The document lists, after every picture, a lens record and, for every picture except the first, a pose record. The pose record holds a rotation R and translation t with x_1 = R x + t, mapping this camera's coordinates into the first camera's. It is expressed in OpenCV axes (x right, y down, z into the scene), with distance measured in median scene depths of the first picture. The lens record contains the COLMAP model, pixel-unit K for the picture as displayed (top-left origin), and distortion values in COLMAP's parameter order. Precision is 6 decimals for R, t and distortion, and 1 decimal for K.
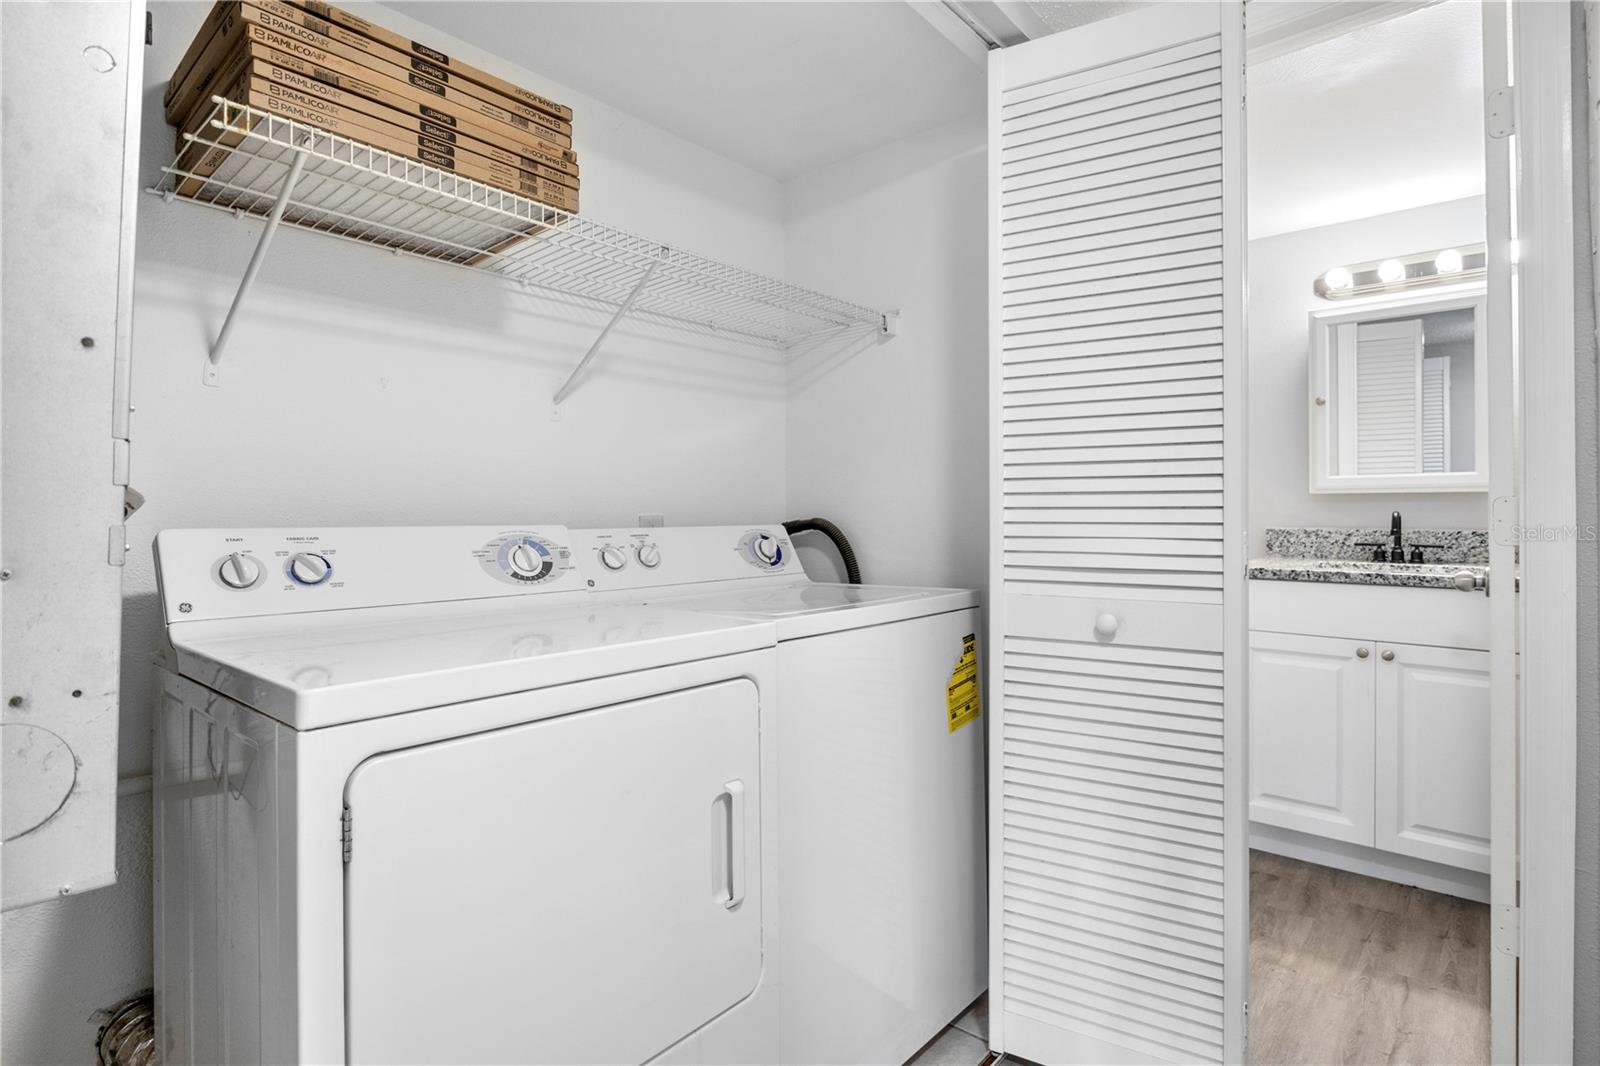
lens RADIAL K [[818.4, 0, 784.0], [0, 818.4, 524.5], [0, 0, 1]] dist [-0.015049, -0.000770]
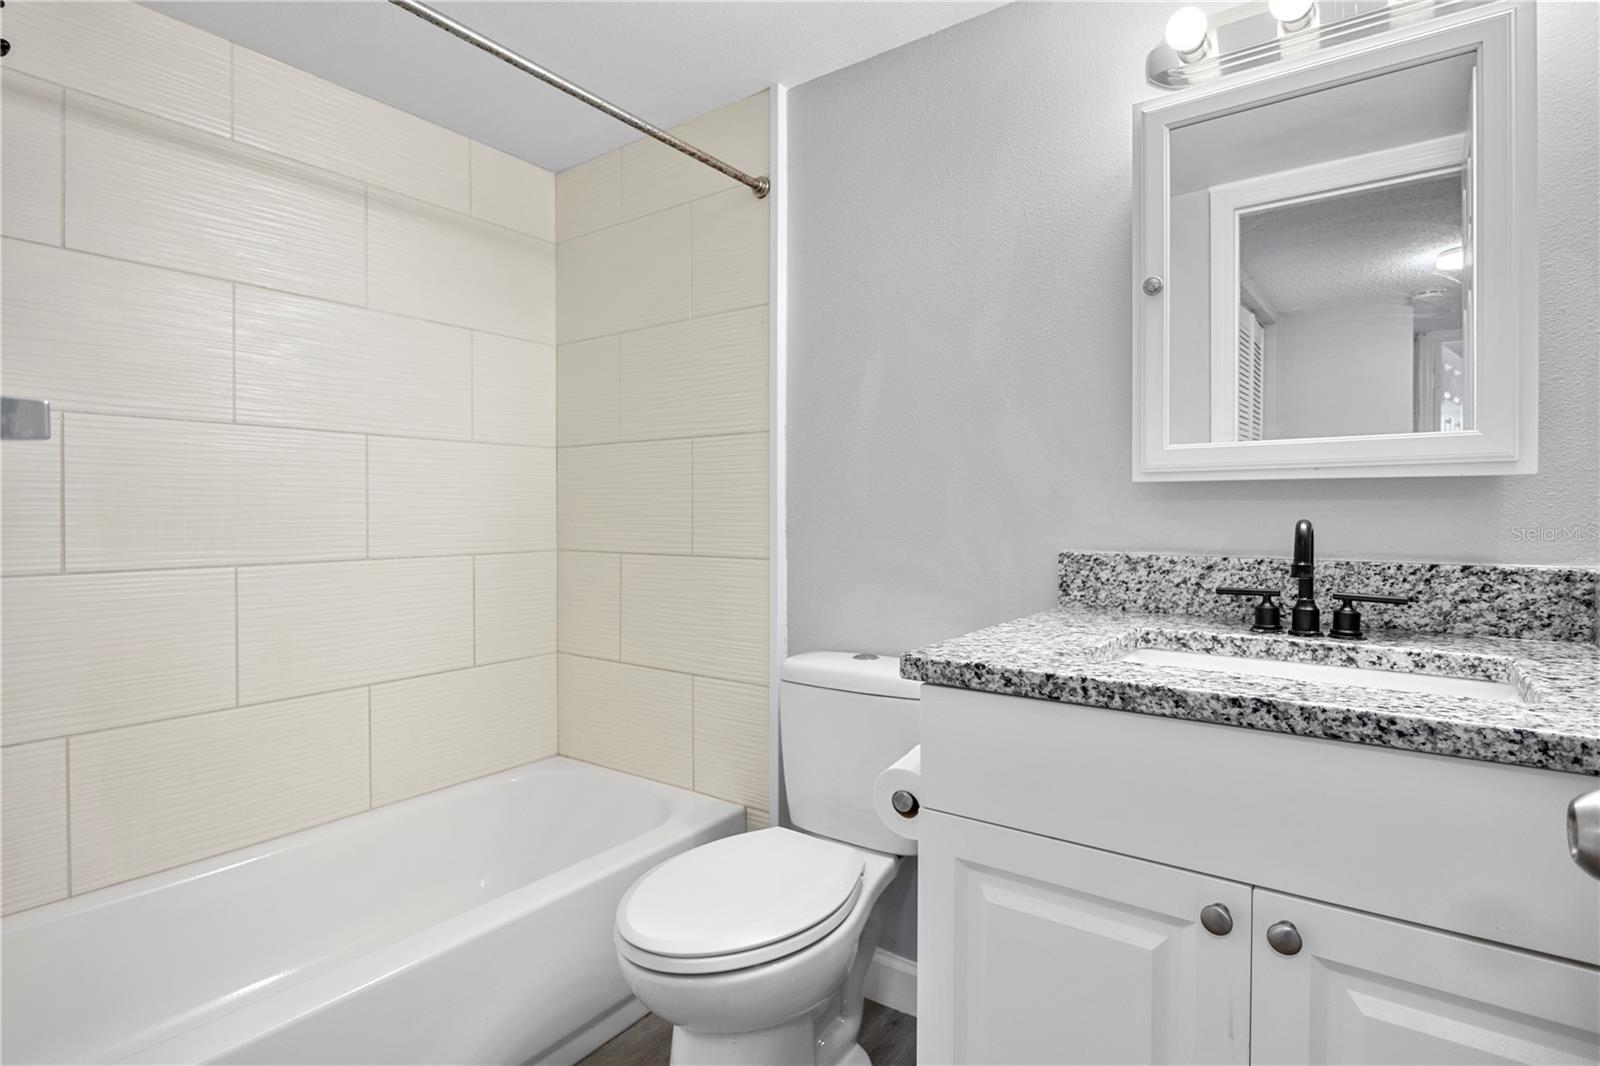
lens RADIAL K [[818.4, 0, 793.5], [0, 818.4, 532.3], [0, 0, 1]] dist [-0.015049, -0.000770]
pose [[0.994827, 0.005885, 0.101414, 0.433189], [-0.006107, 0.999980, 0.001876, -0.008396], [-0.101400, -0.002485, 0.994843, 0.587084]]
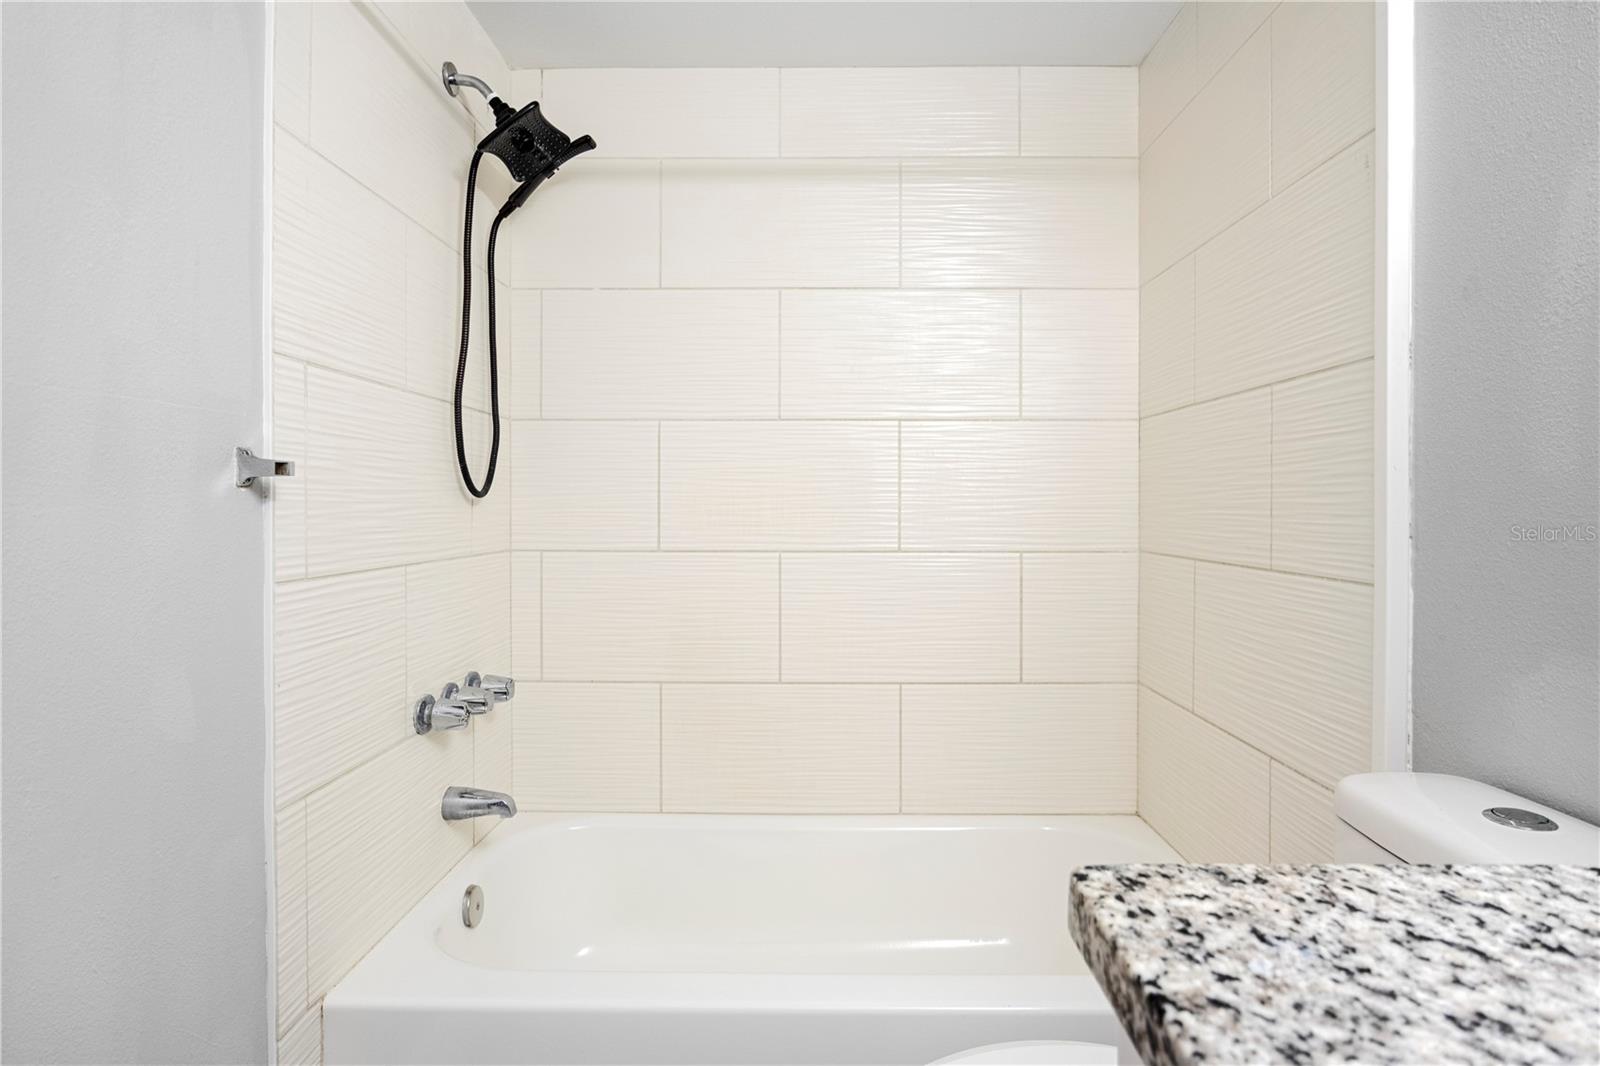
lens RADIAL K [[818.4, 0, 822.2], [0, 818.4, 514.4], [0, 0, 1]] dist [-0.015049, -0.000770]
pose [[0.651993, 0.019425, -0.757976, 0.544251], [-0.022611, 0.999725, 0.006172, -0.012405], [0.757888, 0.013115, 0.652253, 0.745099]]
